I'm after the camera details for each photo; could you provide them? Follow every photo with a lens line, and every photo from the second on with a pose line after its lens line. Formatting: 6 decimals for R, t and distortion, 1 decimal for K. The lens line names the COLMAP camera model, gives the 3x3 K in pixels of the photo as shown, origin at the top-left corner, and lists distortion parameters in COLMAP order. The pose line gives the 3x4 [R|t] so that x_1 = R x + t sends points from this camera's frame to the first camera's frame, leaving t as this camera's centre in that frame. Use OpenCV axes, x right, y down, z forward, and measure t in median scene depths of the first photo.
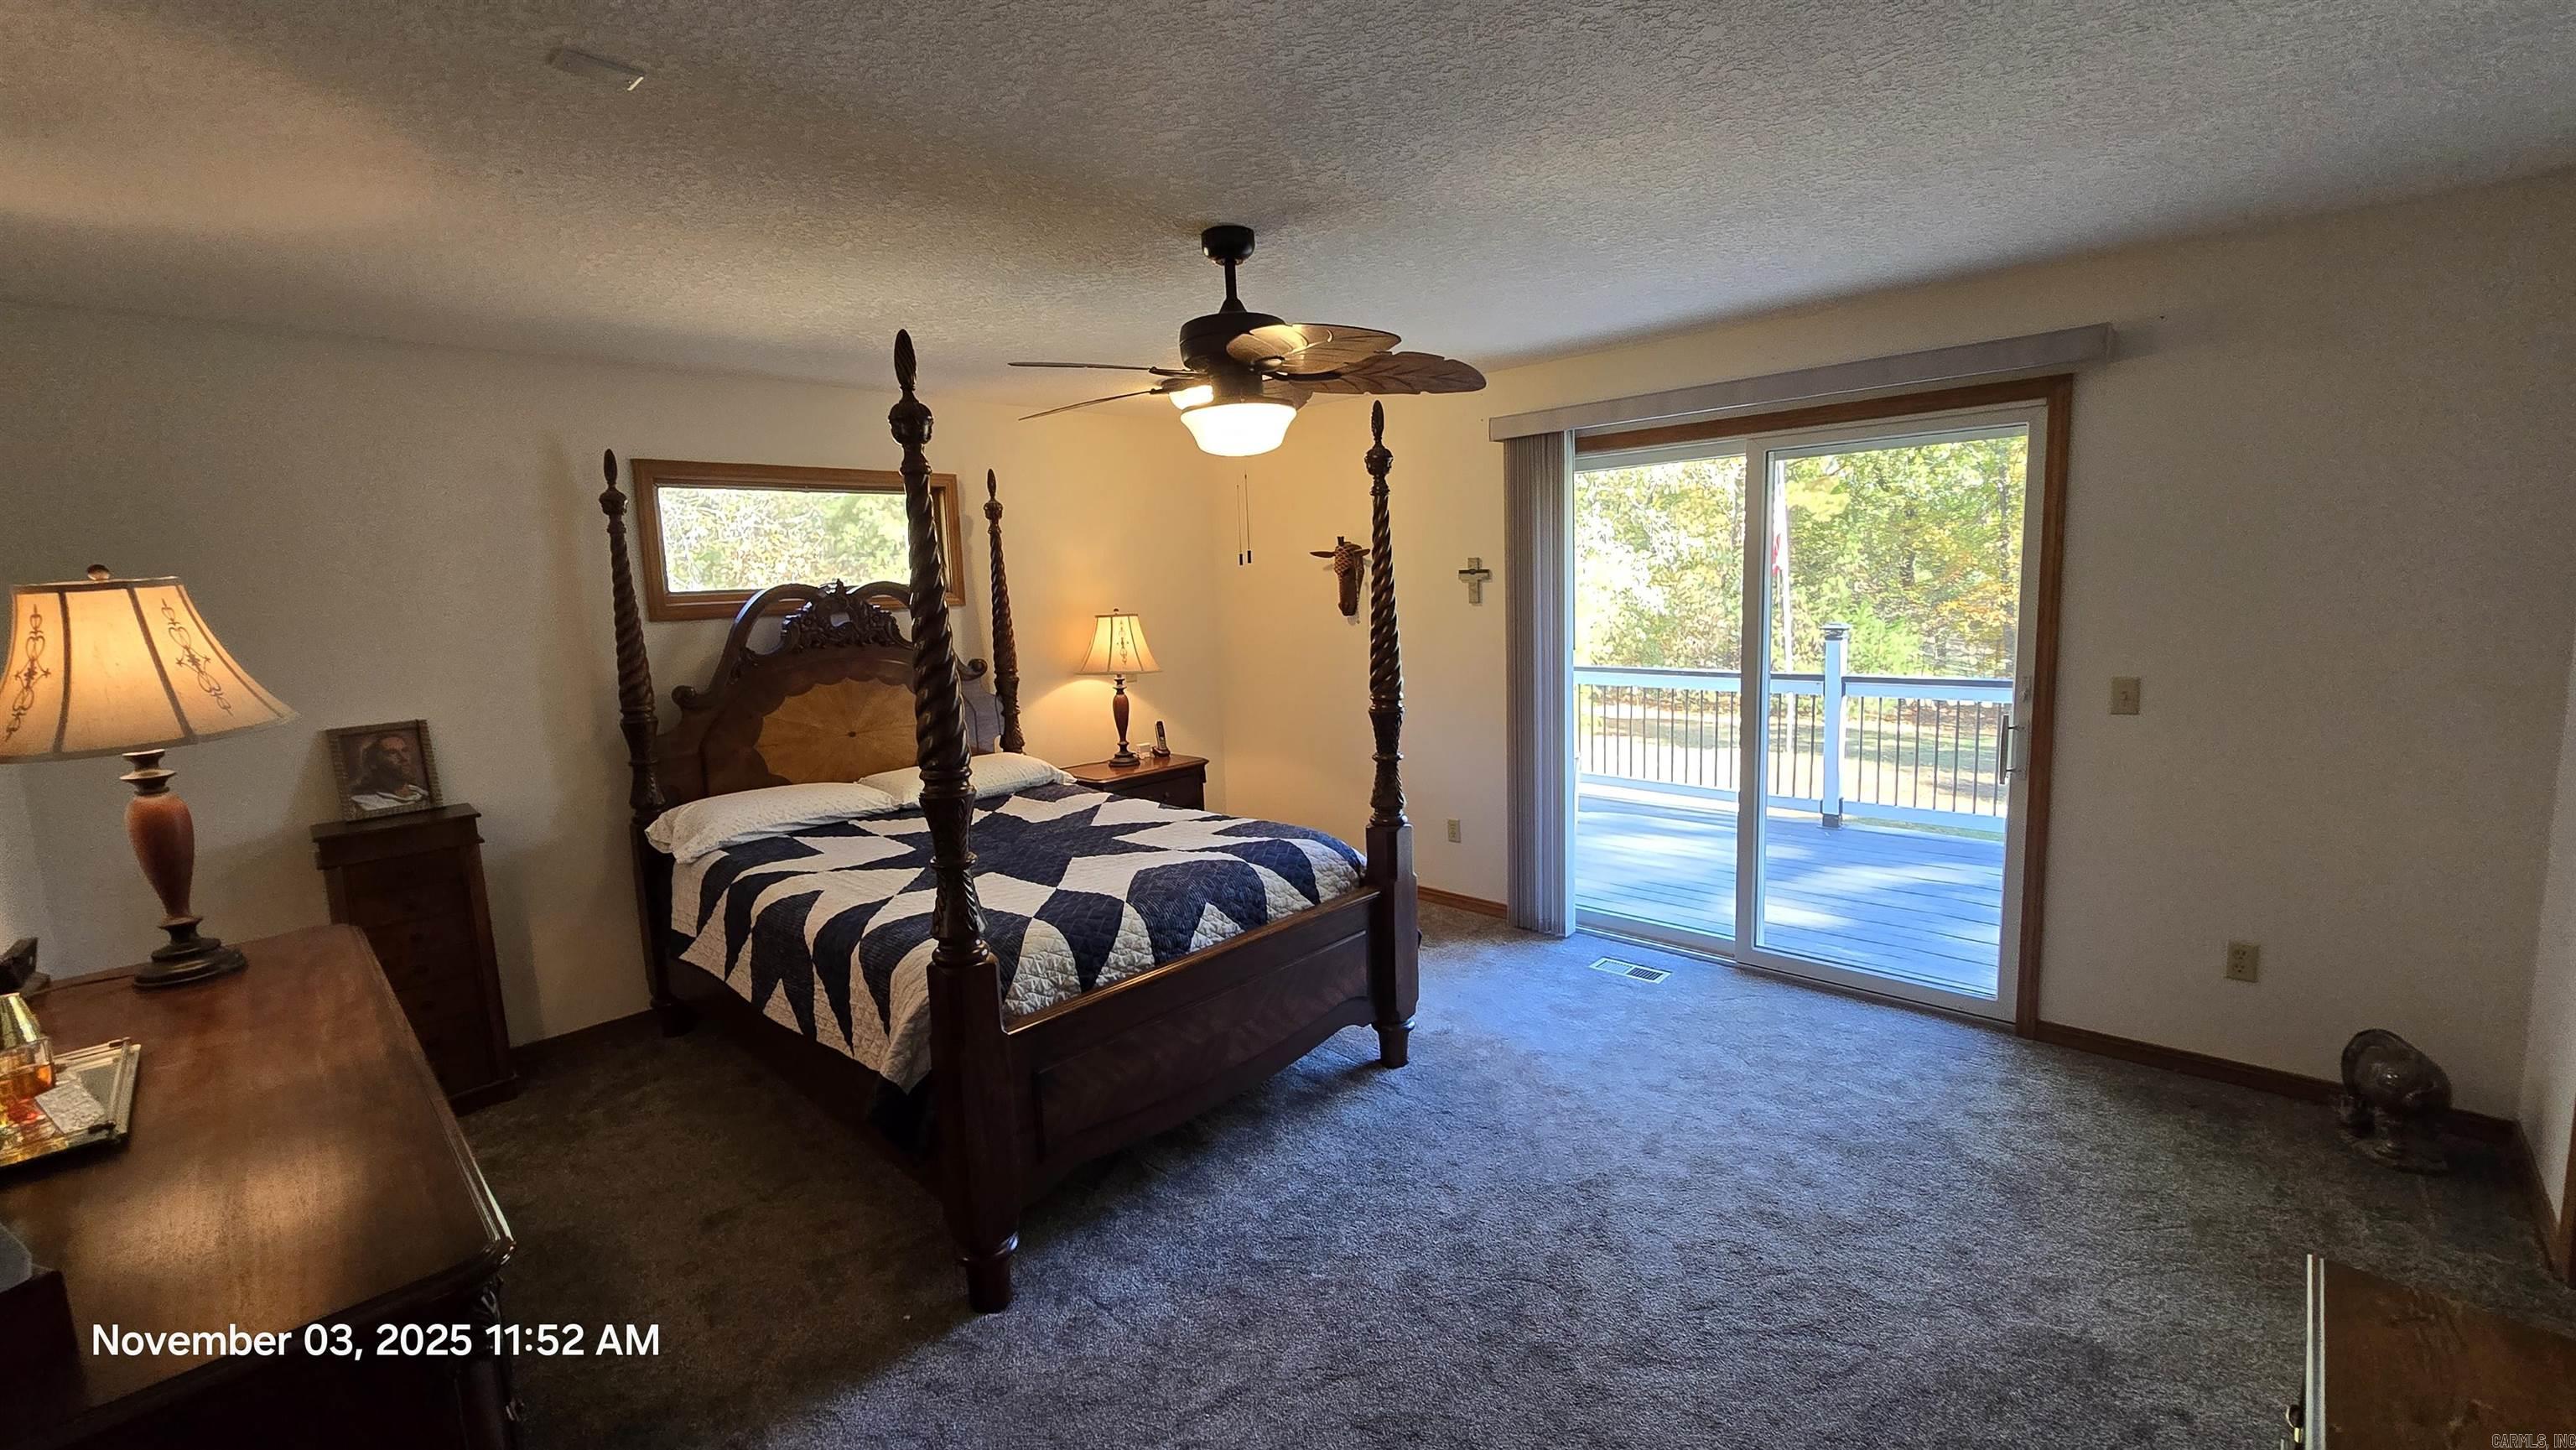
lens RADIAL K [[1050.3, 0, 1287.9], [0, 1050.3, 720.5], [0, 0, 1]] dist [-0.002229, -0.000461]
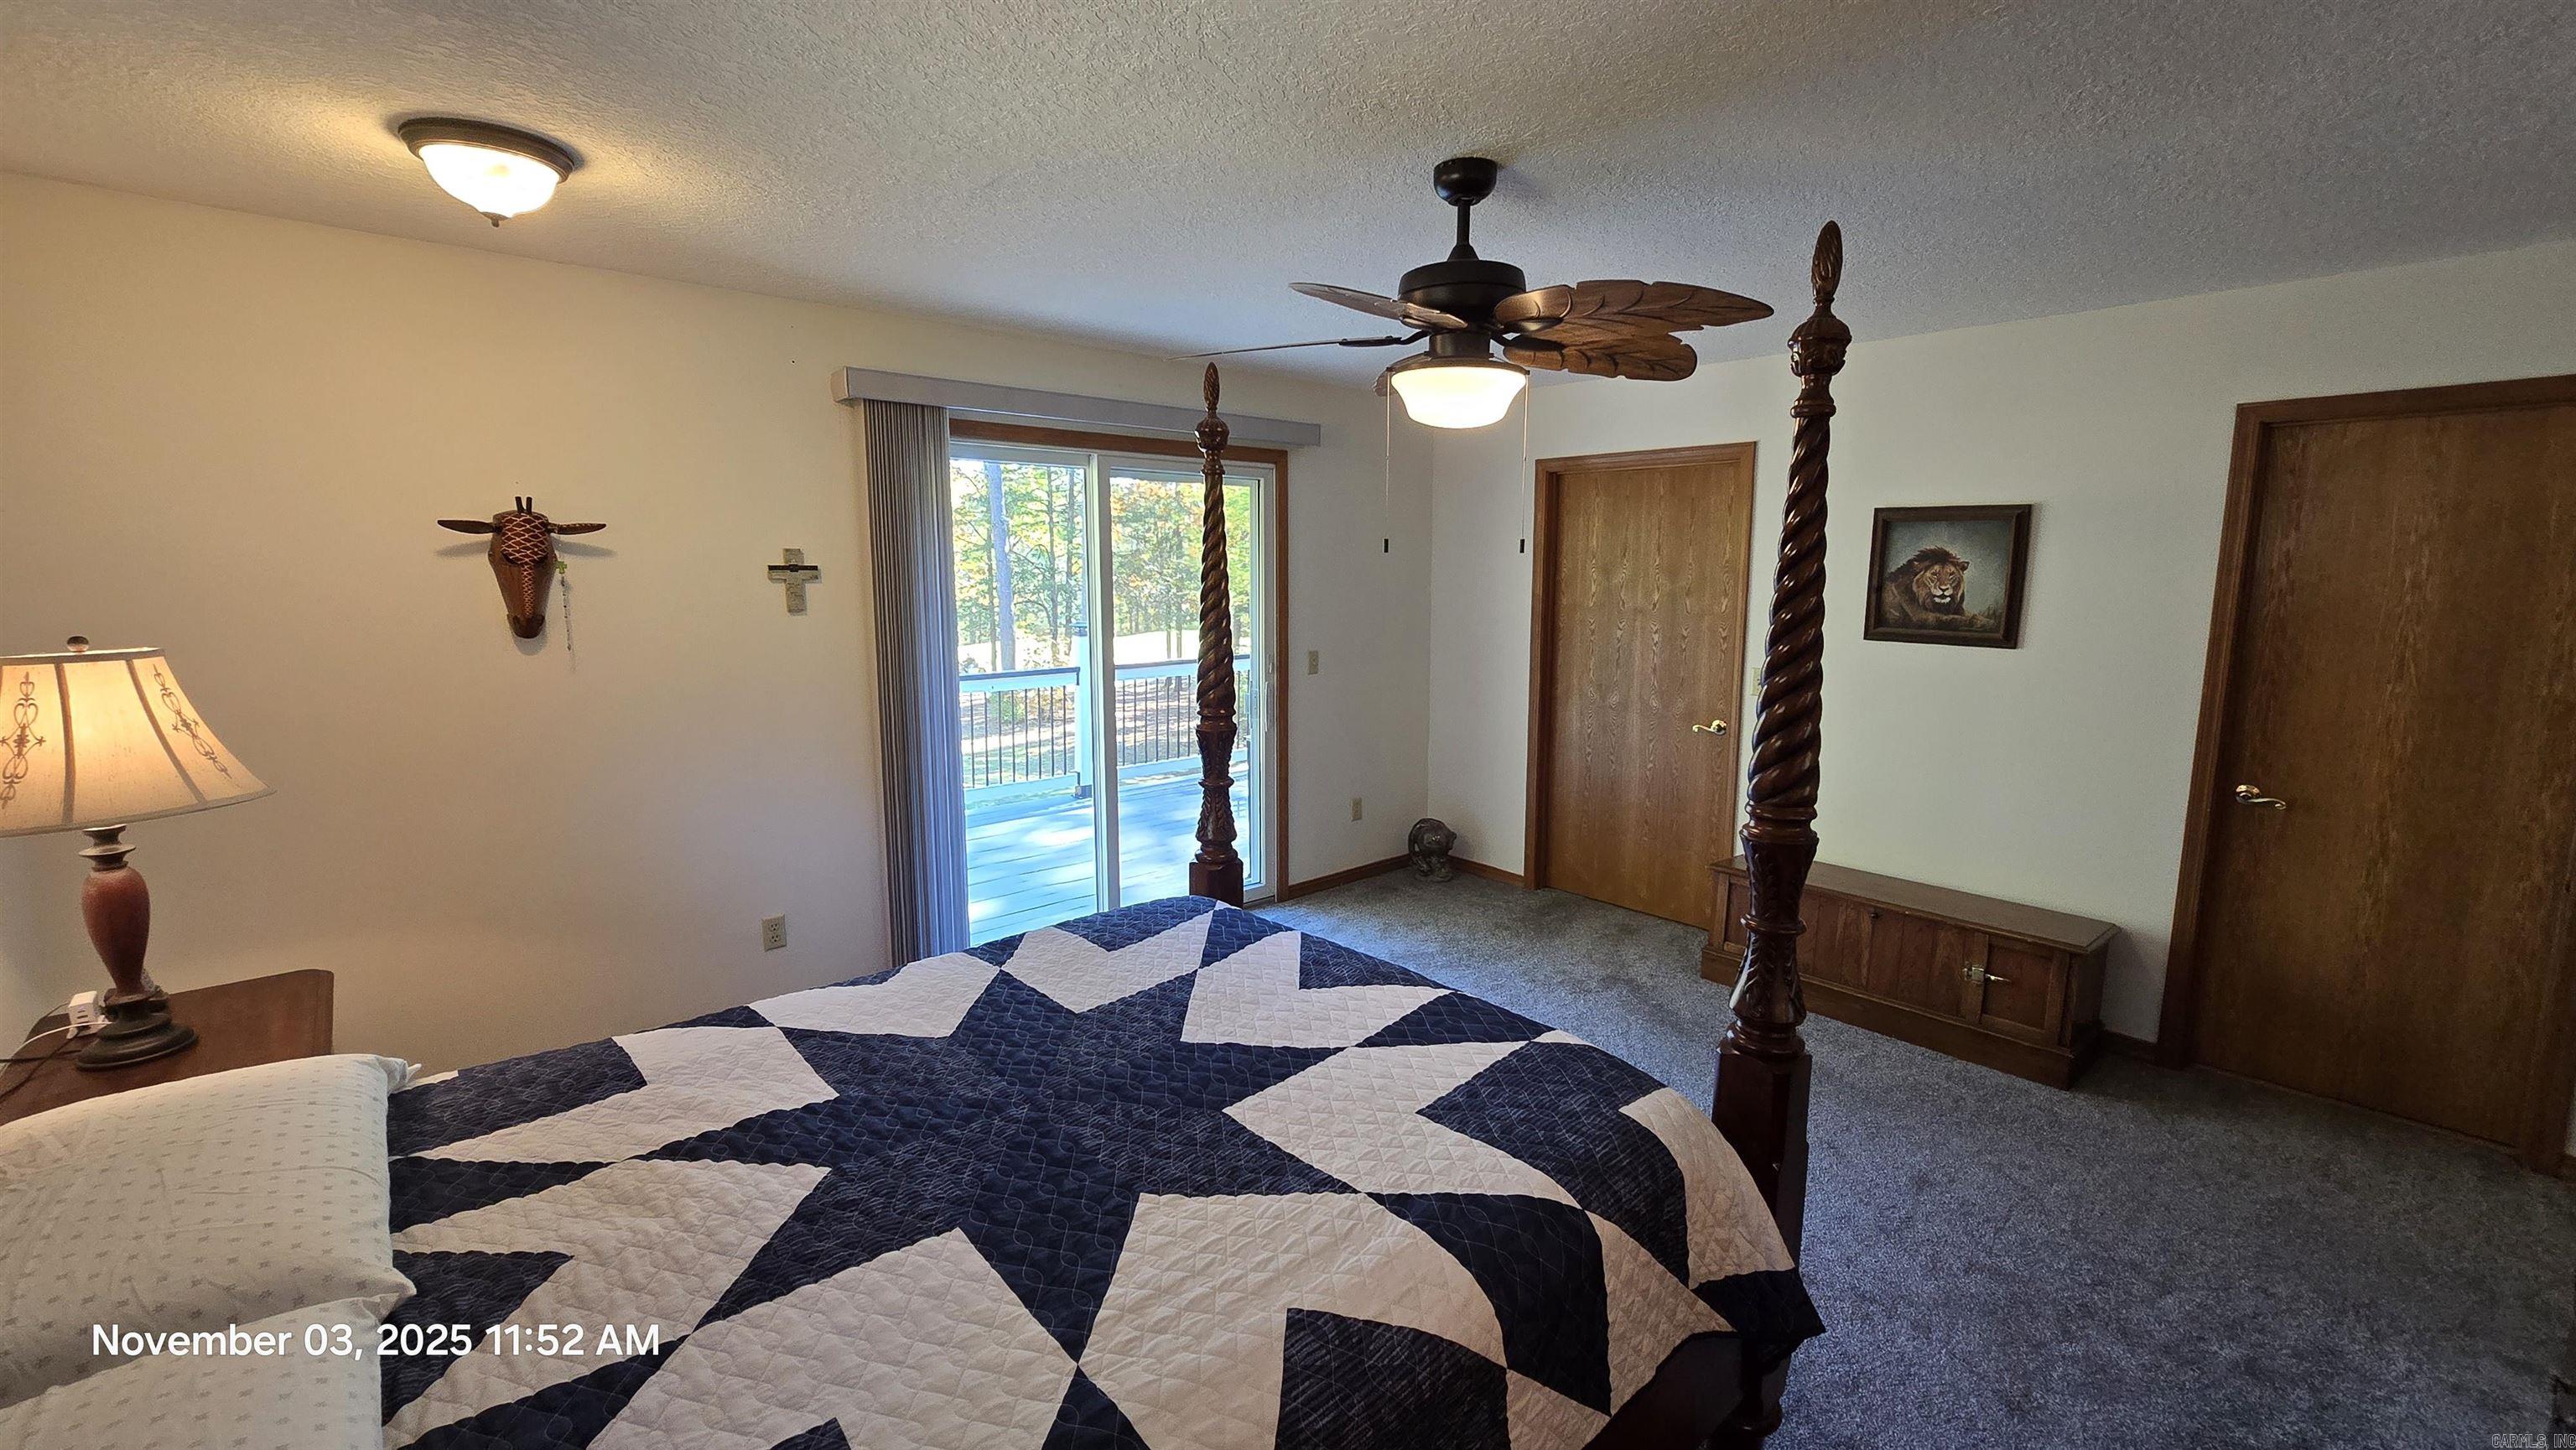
lens RADIAL K [[1050.3, 0, 1287.9], [0, 1050.3, 720.5], [0, 0, 1]] dist [-0.002229, -0.000461]
pose [[0.087005, -0.108477, 0.990284, -0.767833], [0.129880, 0.986805, 0.096684, -0.093042], [-0.987705, 0.120206, 0.099946, 0.878288]]
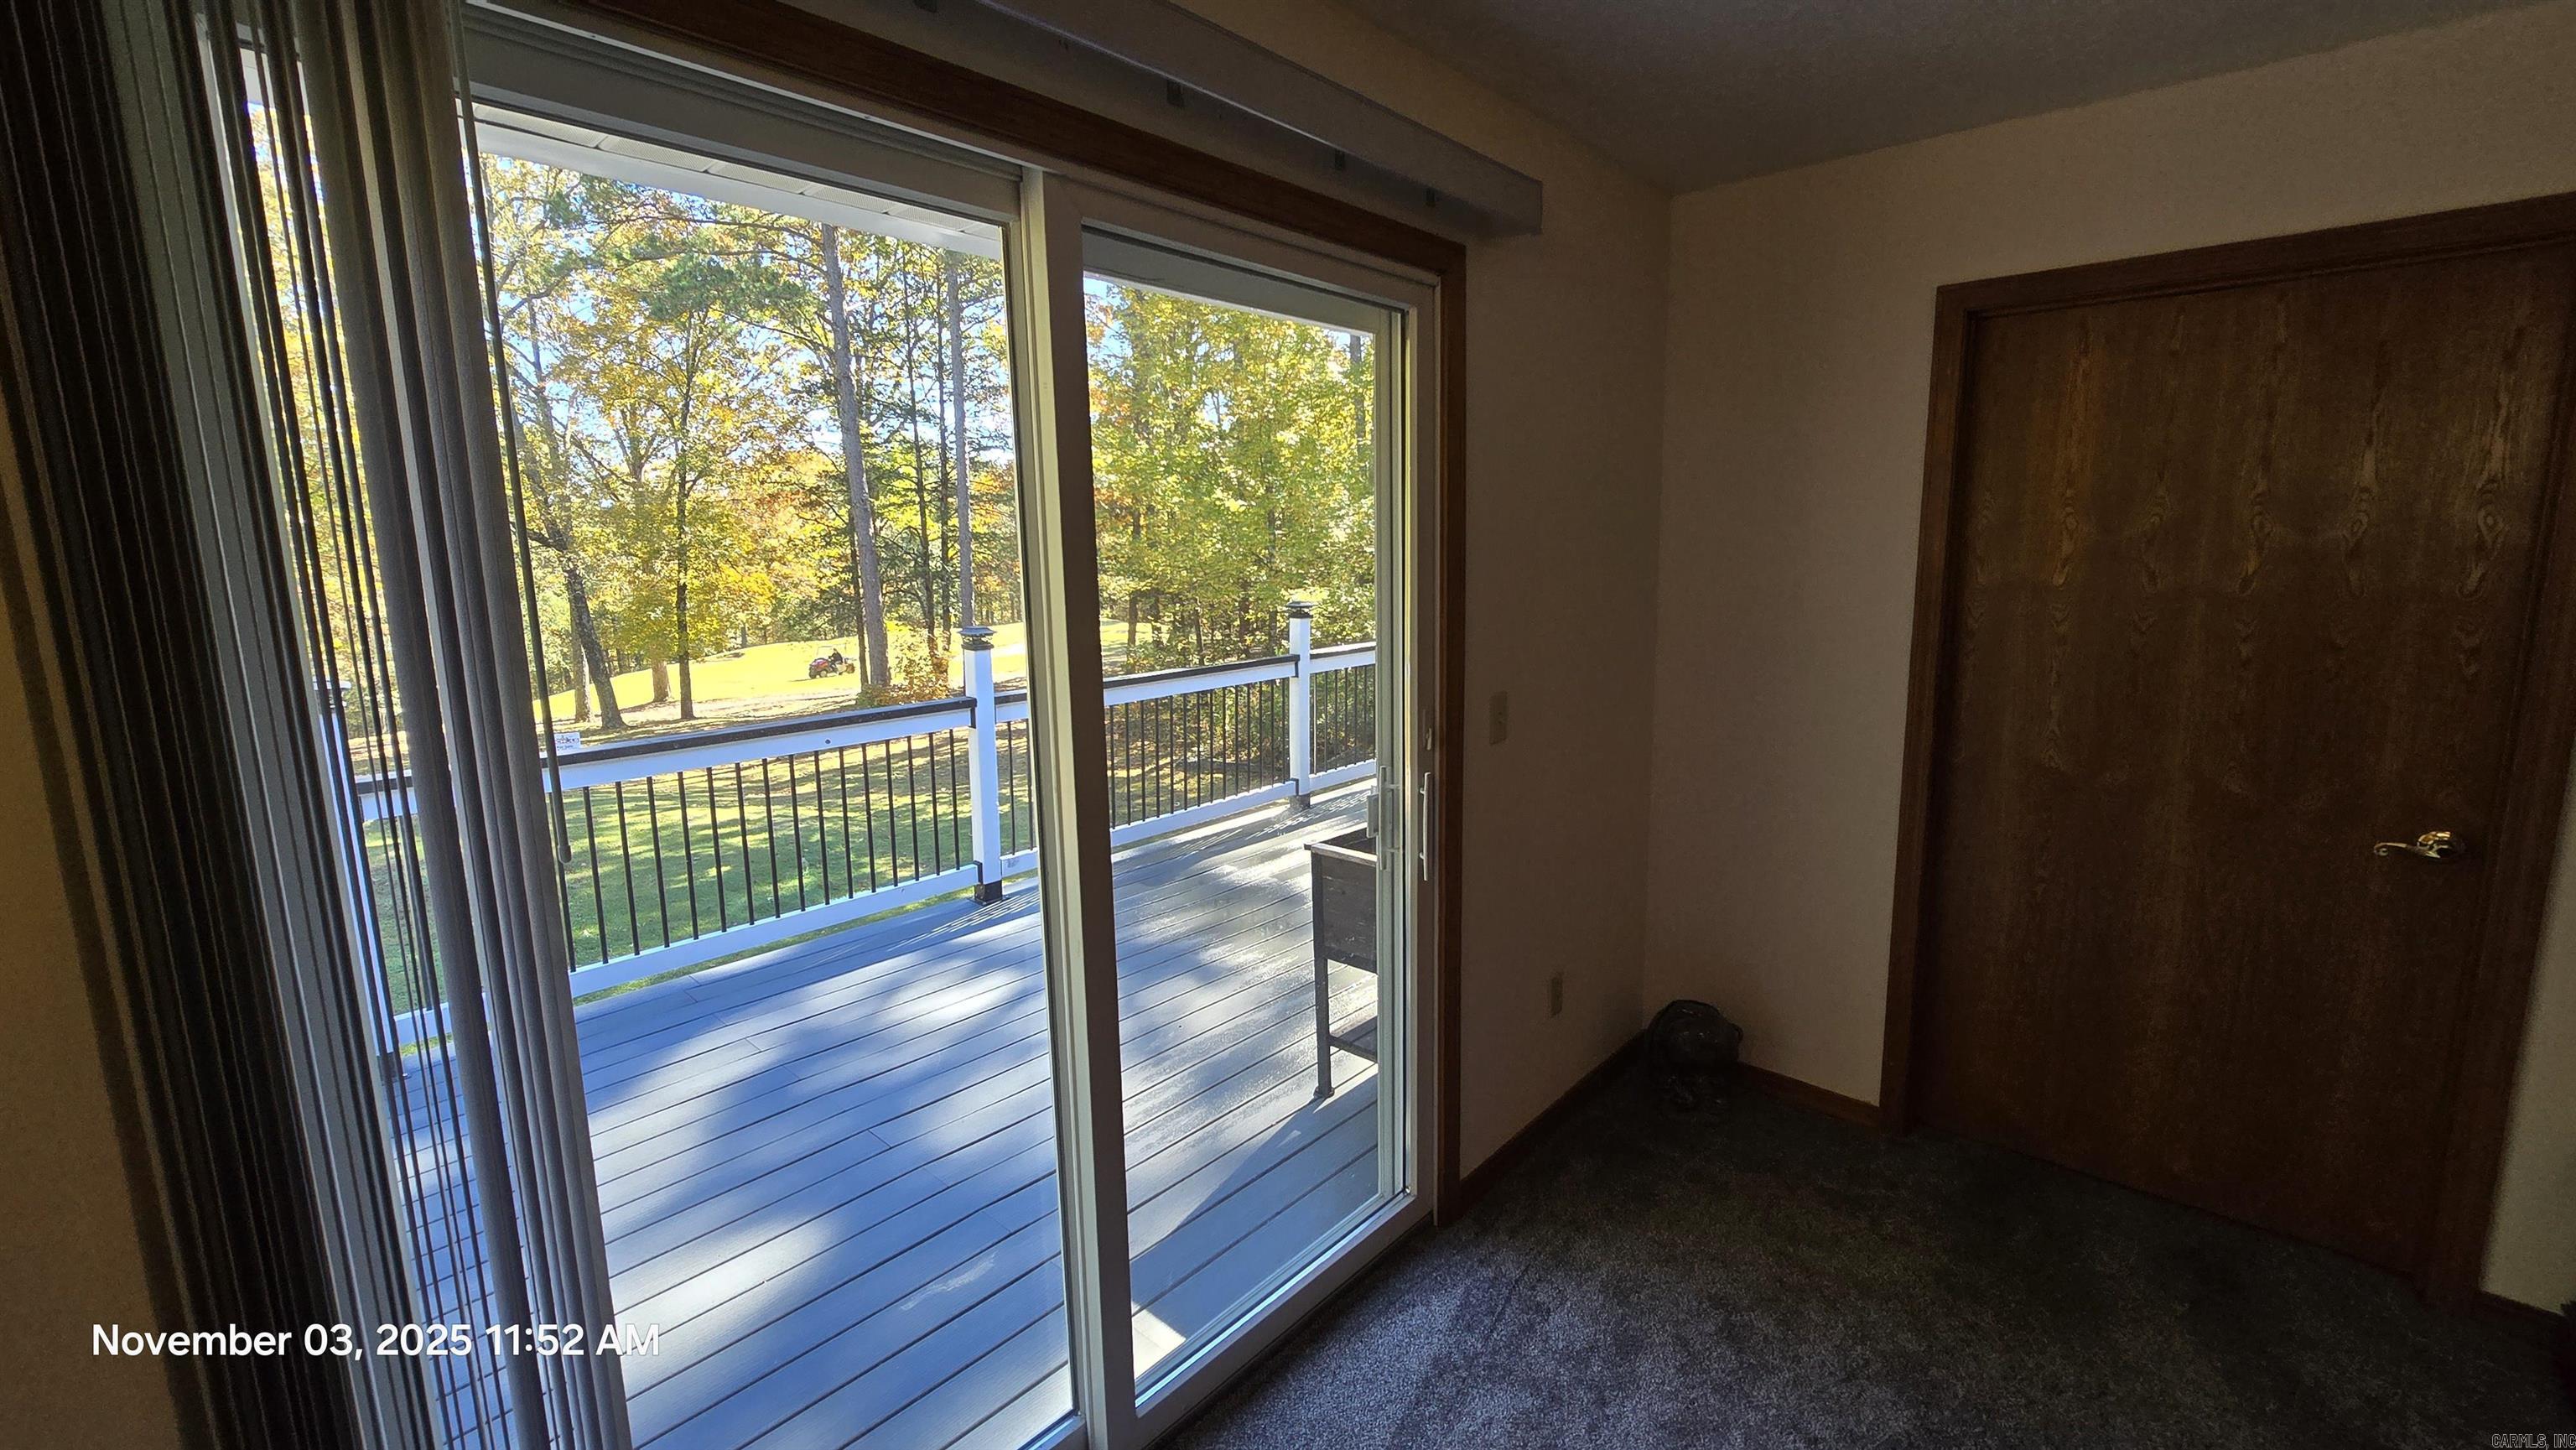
lens RADIAL K [[1053.9, 0, 1293.7], [0, 1053.9, 717.3], [0, 0, 1]] dist [-0.000945, -0.000669]
pose [[-0.026180, -0.124058, 0.991930, 0.058922], [0.153052, 0.980073, 0.126615, -0.139219], [-0.987871, 0.155132, -0.006671, 1.133642]]
